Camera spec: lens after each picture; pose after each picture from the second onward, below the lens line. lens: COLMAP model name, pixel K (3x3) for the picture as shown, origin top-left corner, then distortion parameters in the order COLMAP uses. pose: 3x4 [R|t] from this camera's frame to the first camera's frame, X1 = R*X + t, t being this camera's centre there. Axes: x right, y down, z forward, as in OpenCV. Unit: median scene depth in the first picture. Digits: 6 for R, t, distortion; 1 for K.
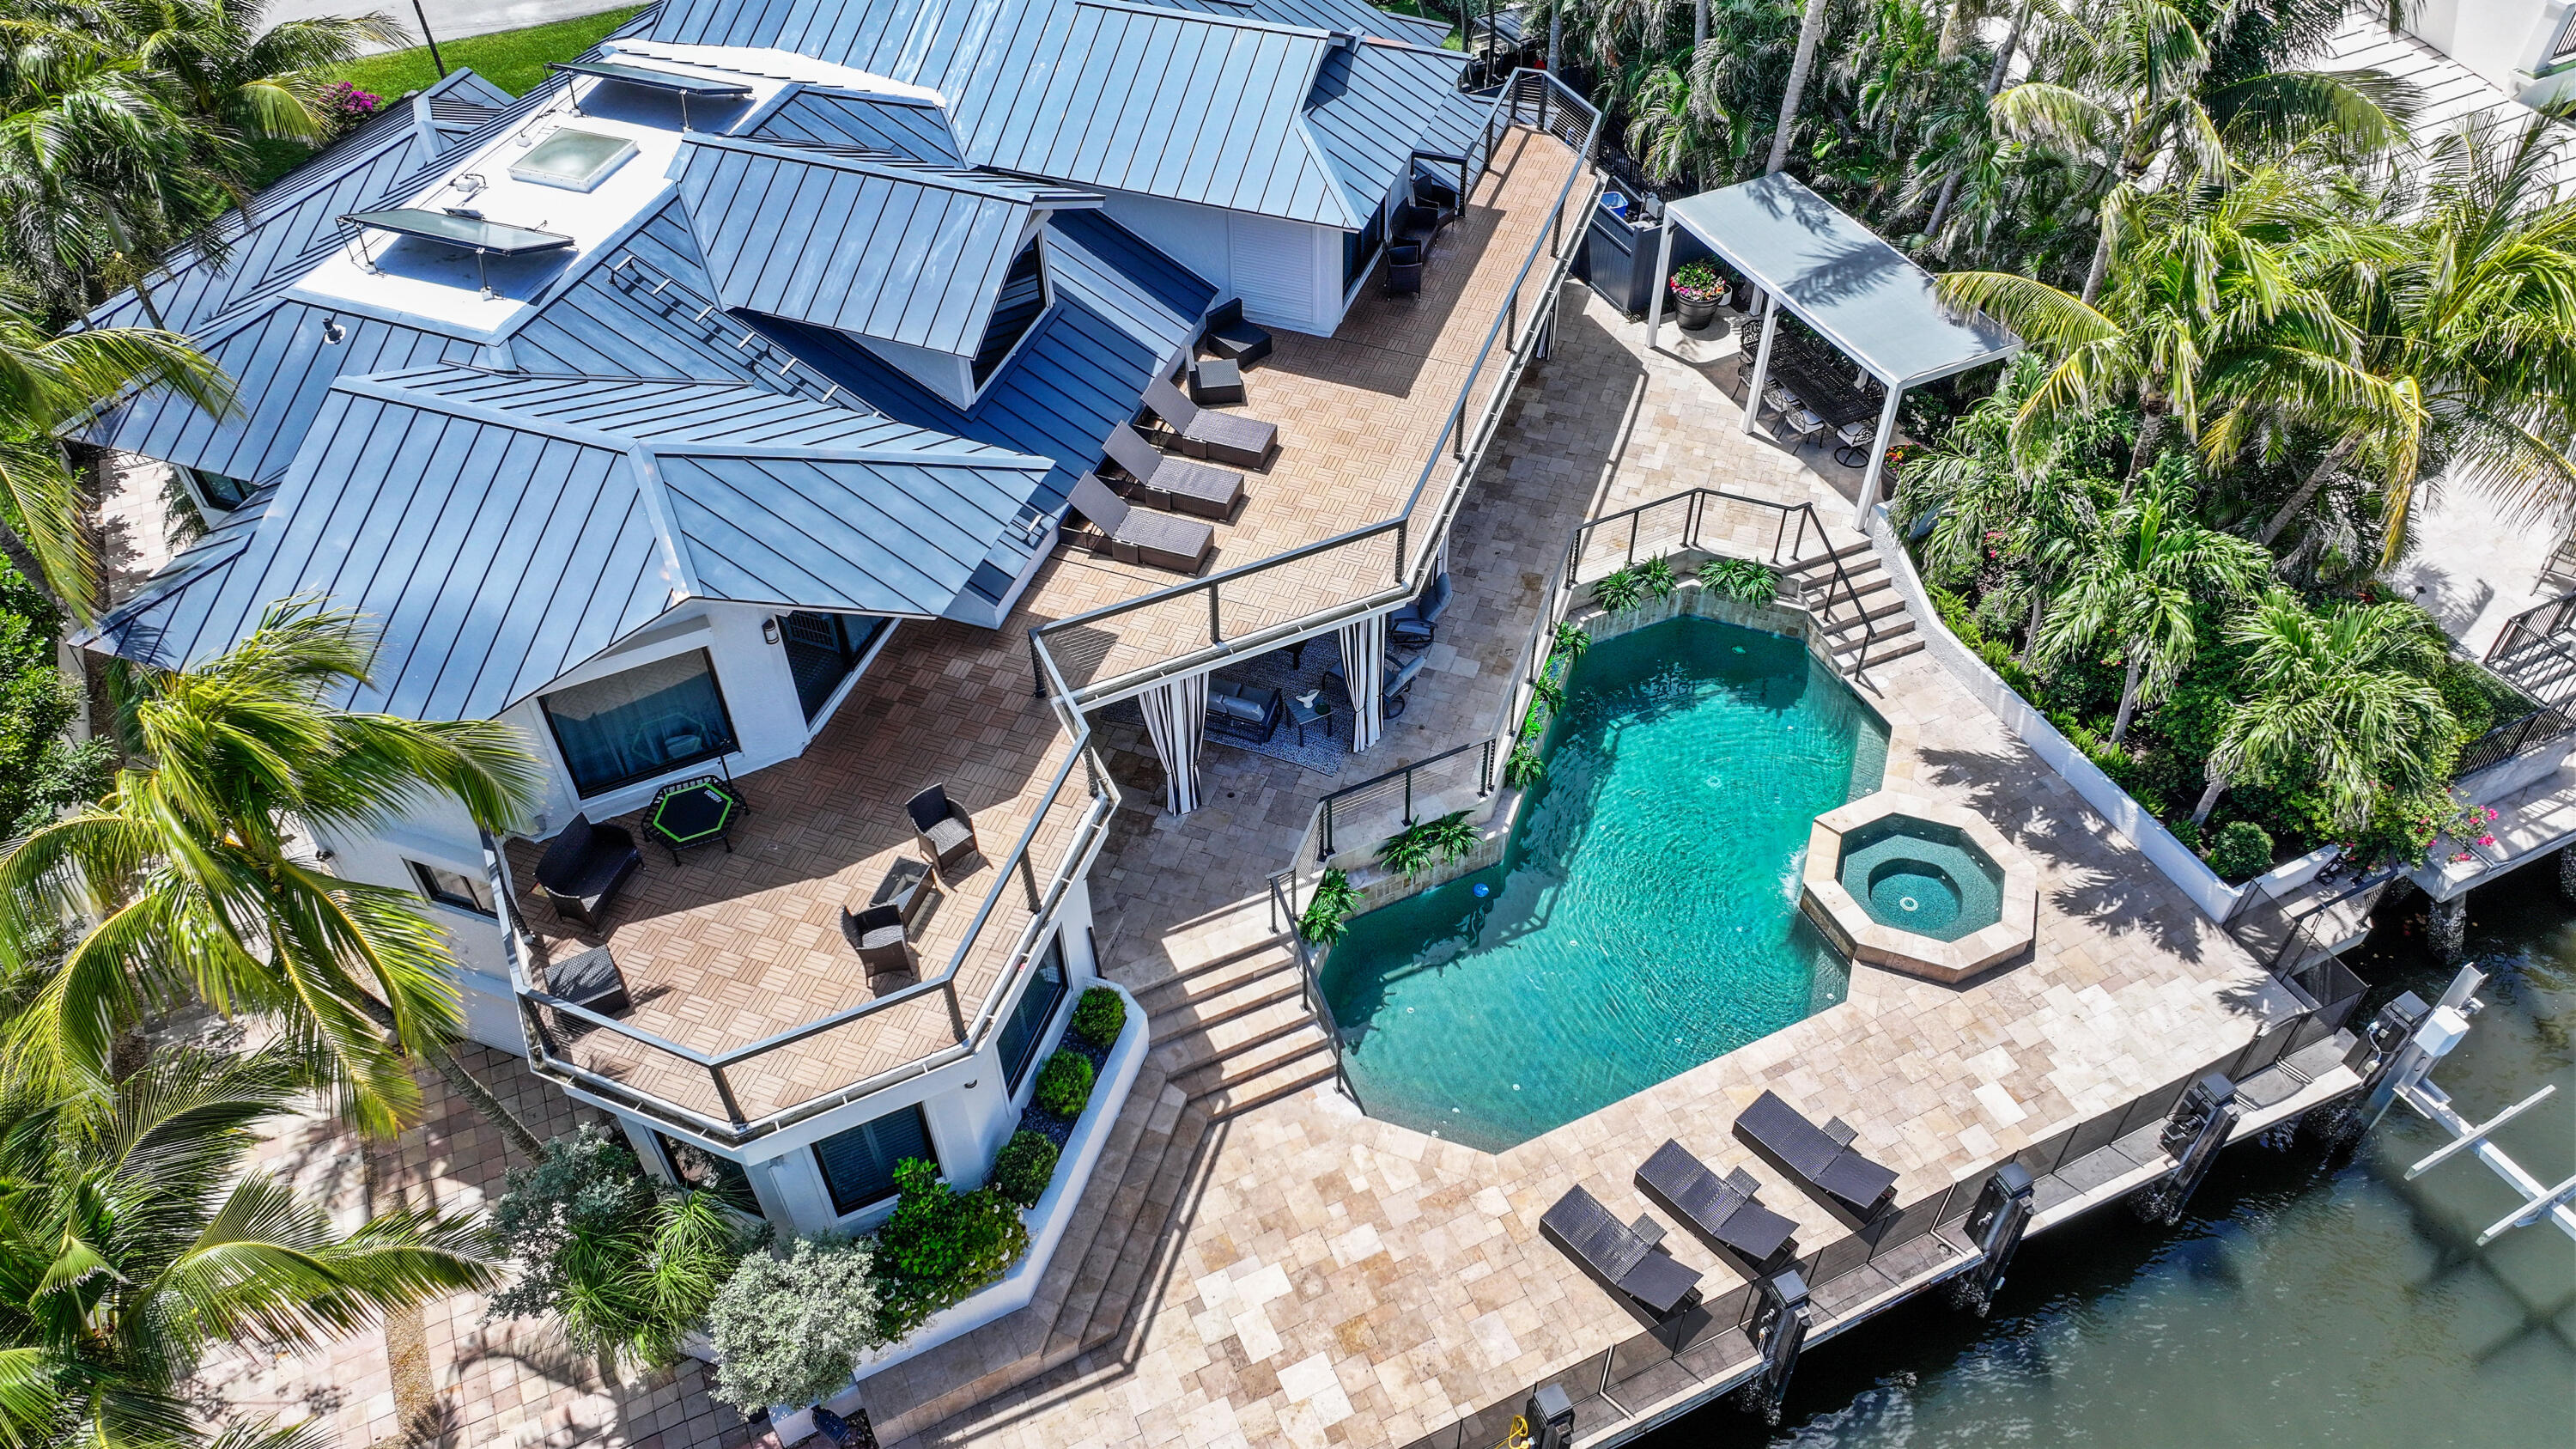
lens RADIAL K [[1761.8, 0, 1288.0], [0, 1761.8, 724.5], [0, 0, 1]] dist [0.005639, 0.002449]
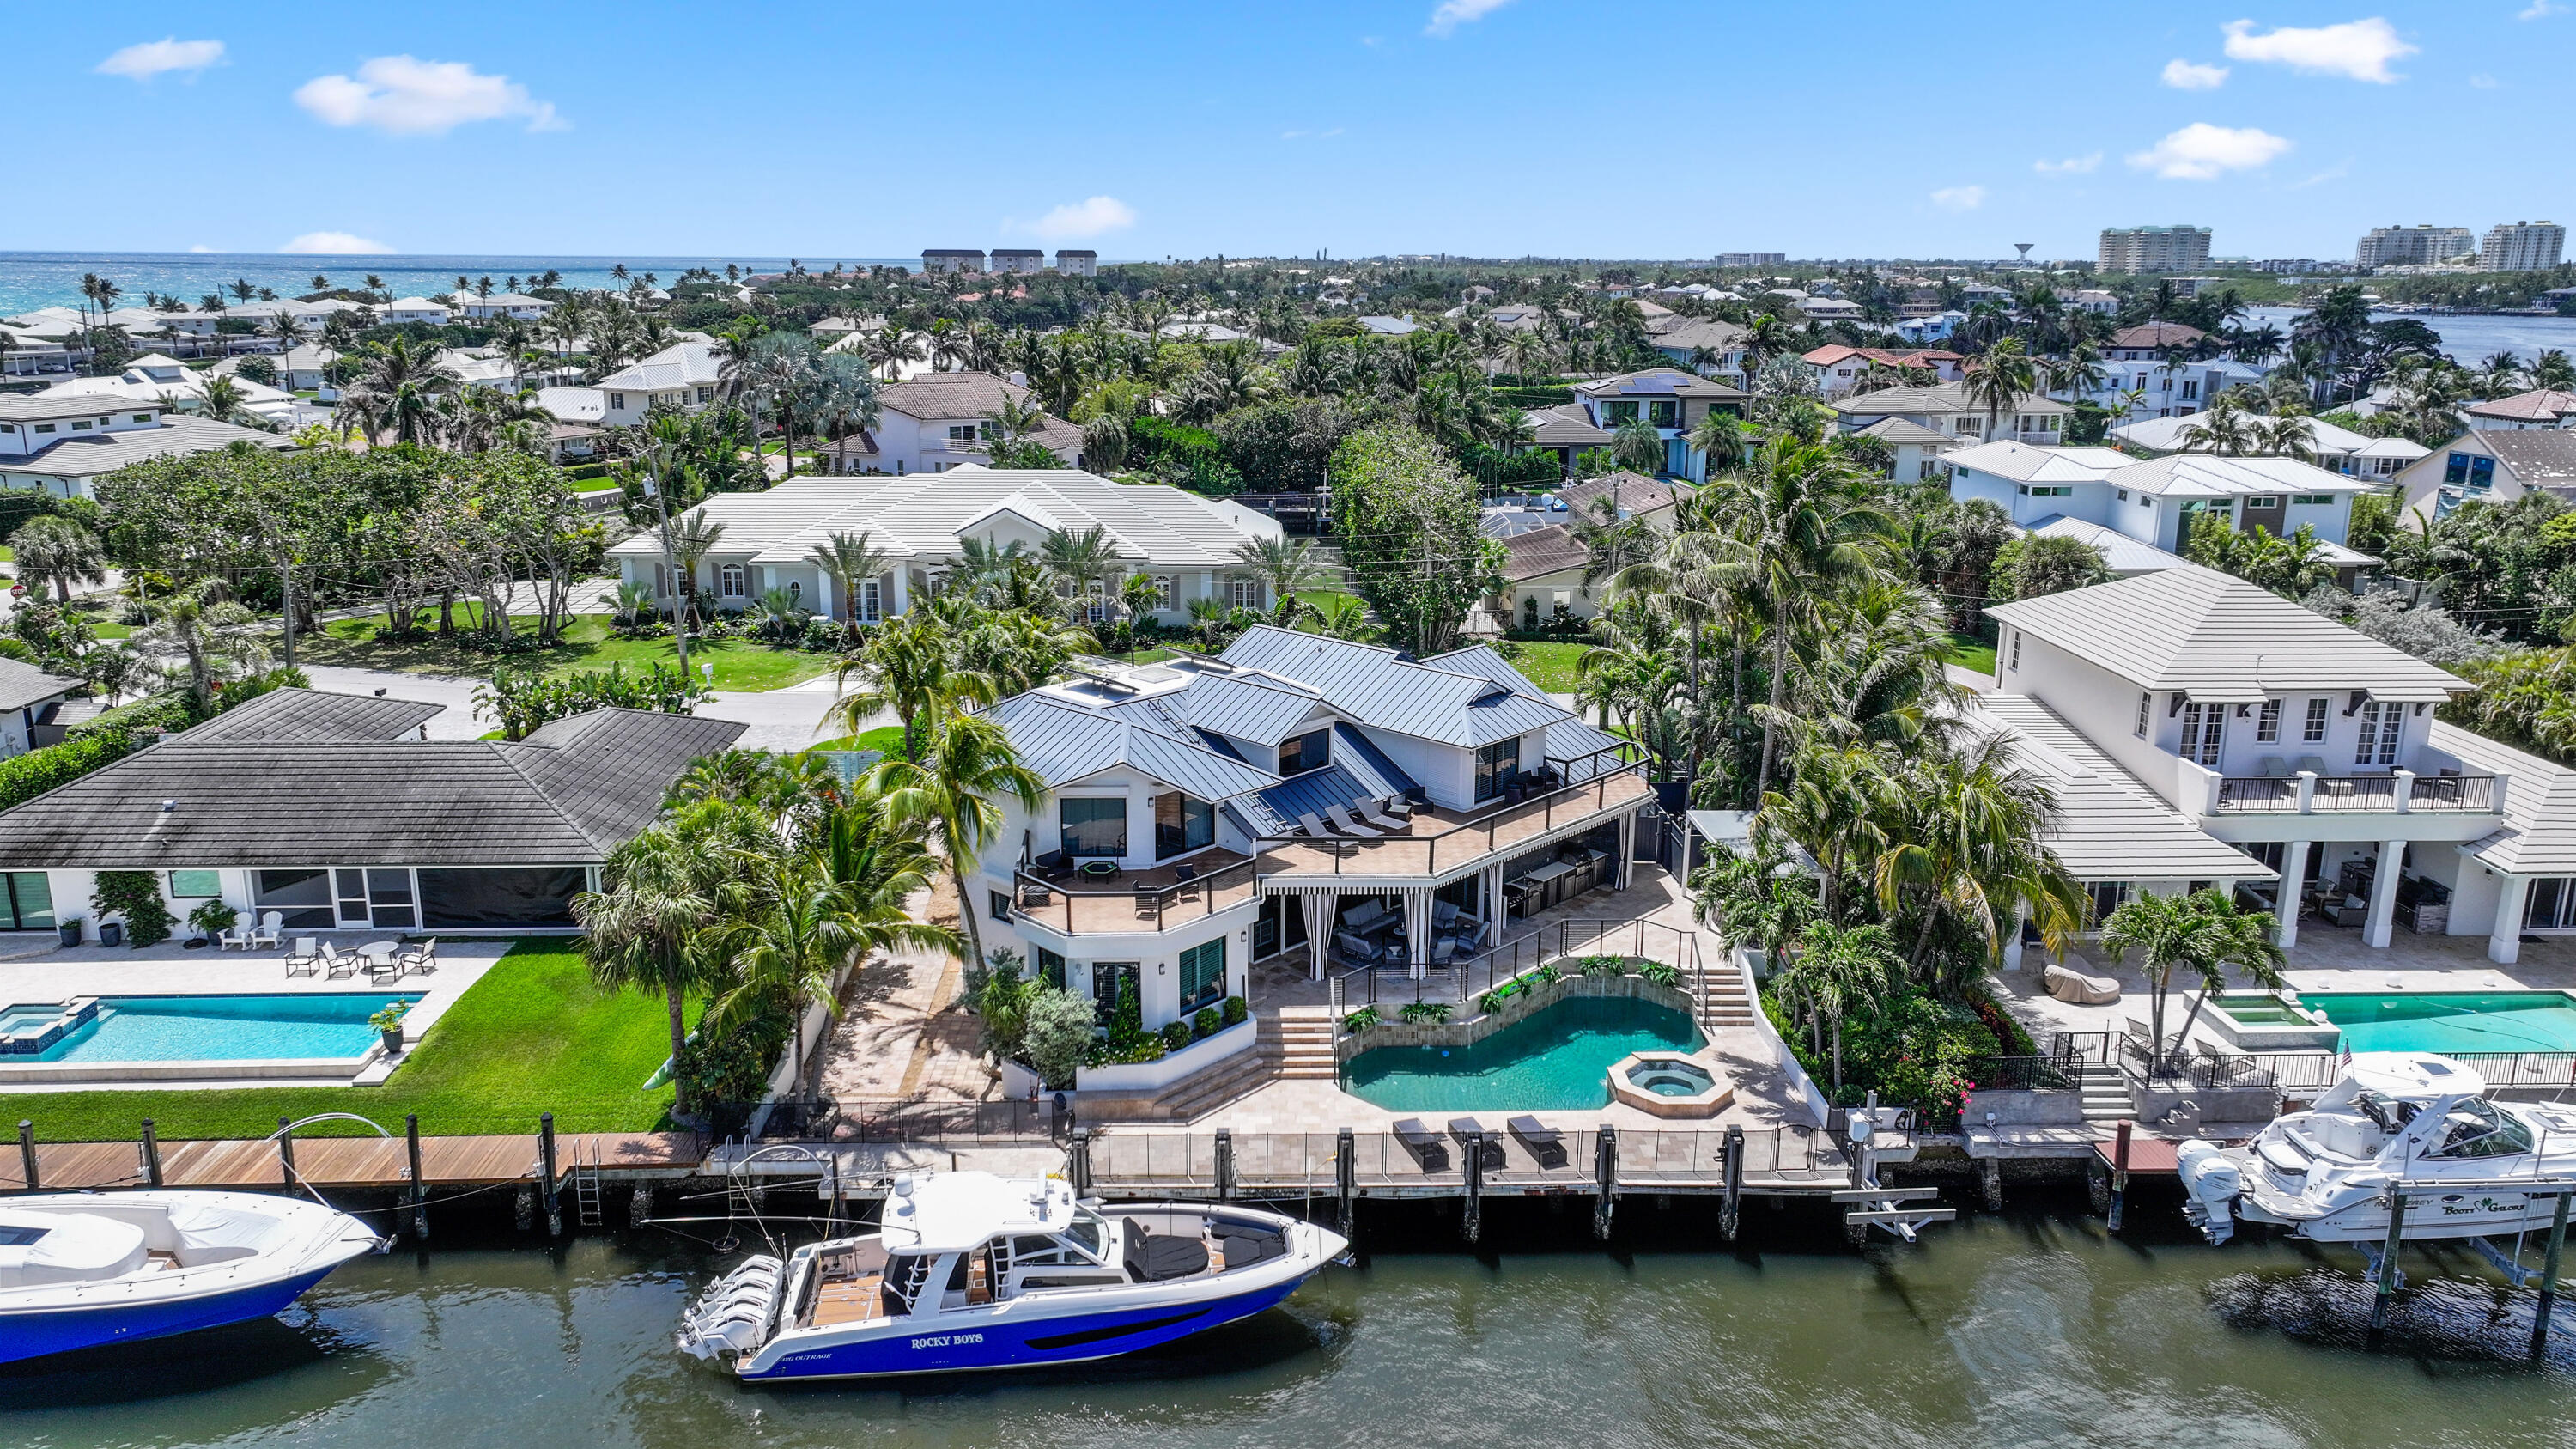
lens RADIAL K [[1761.8, 0, 1288.0], [0, 1761.8, 724.5], [0, 0, 1]] dist [0.005639, 0.002449]
pose [[0.922897, 0.126130, -0.363803, 0.591175], [-0.291646, 0.845874, -0.446587, 0.692471], [0.251404, 0.518255, 0.817439, -0.793204]]
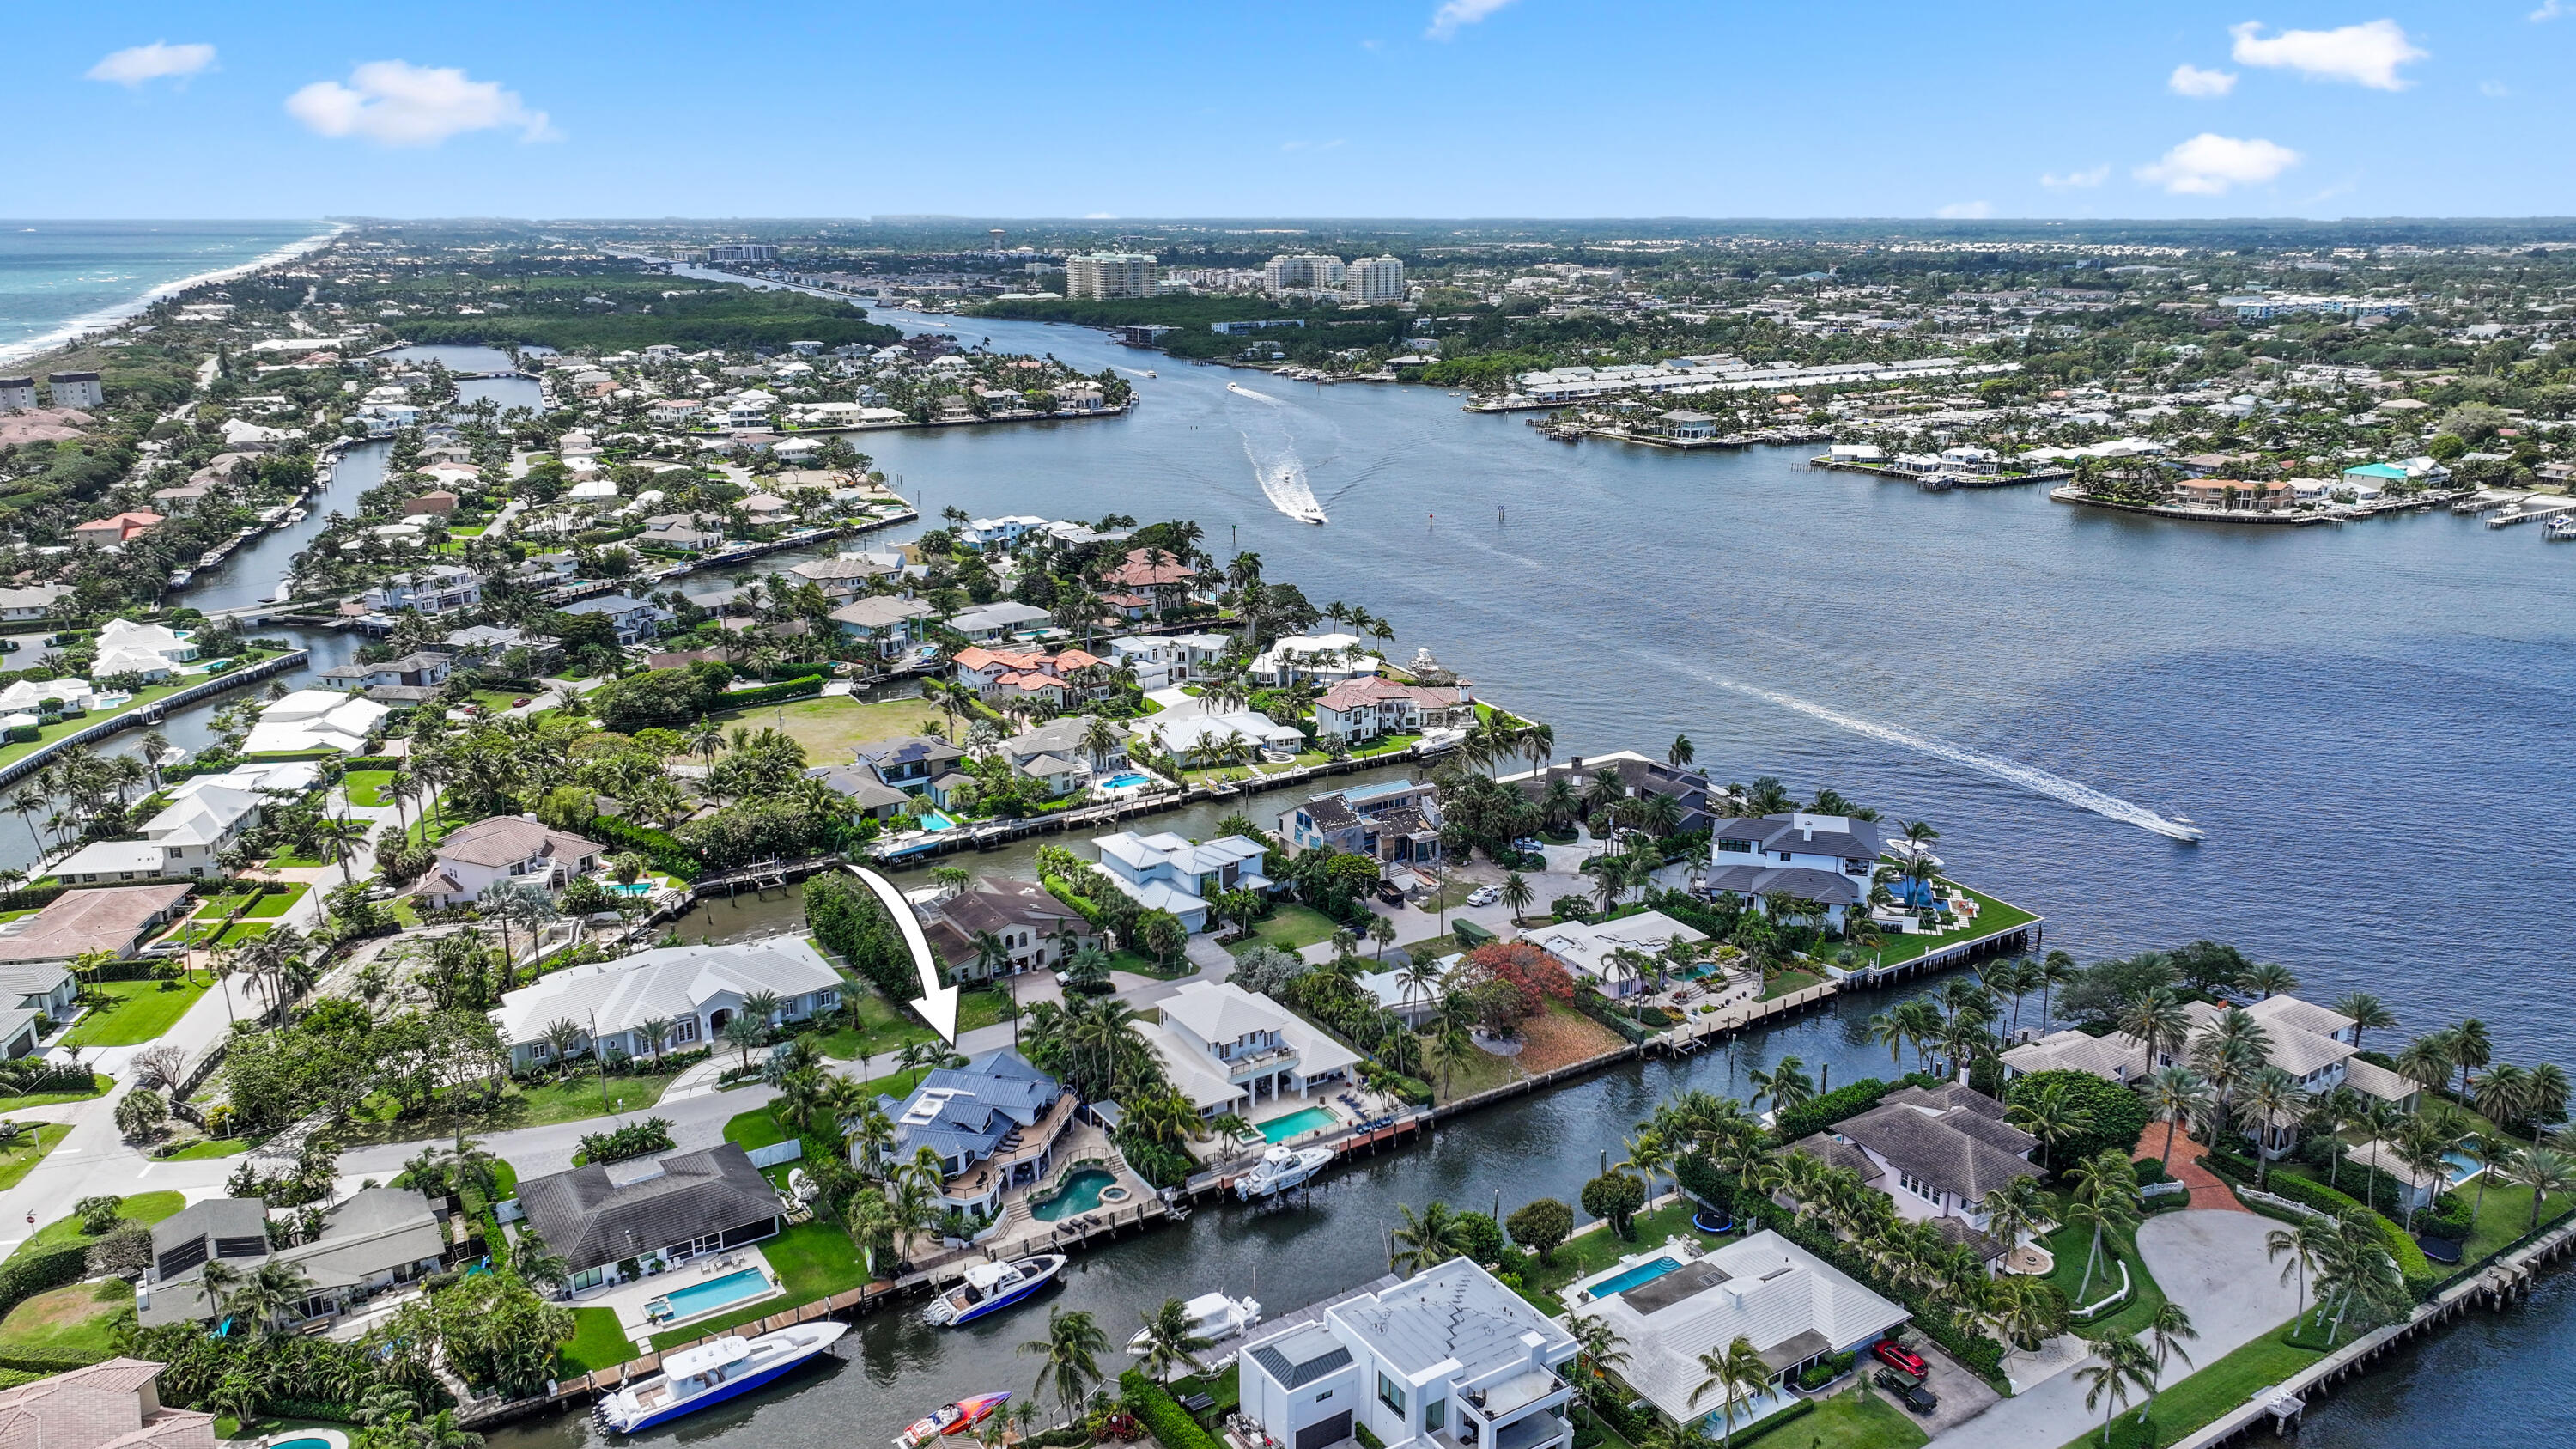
lens RADIAL K [[1761.8, 0, 1288.0], [0, 1761.8, 724.5], [0, 0, 1]] dist [0.005639, 0.002449]
pose [[0.987983, -0.004639, 0.154495, -0.041016], [0.082170, 0.862361, -0.499582, 1.974118], [-0.130913, 0.506273, 0.852378, -5.847660]]
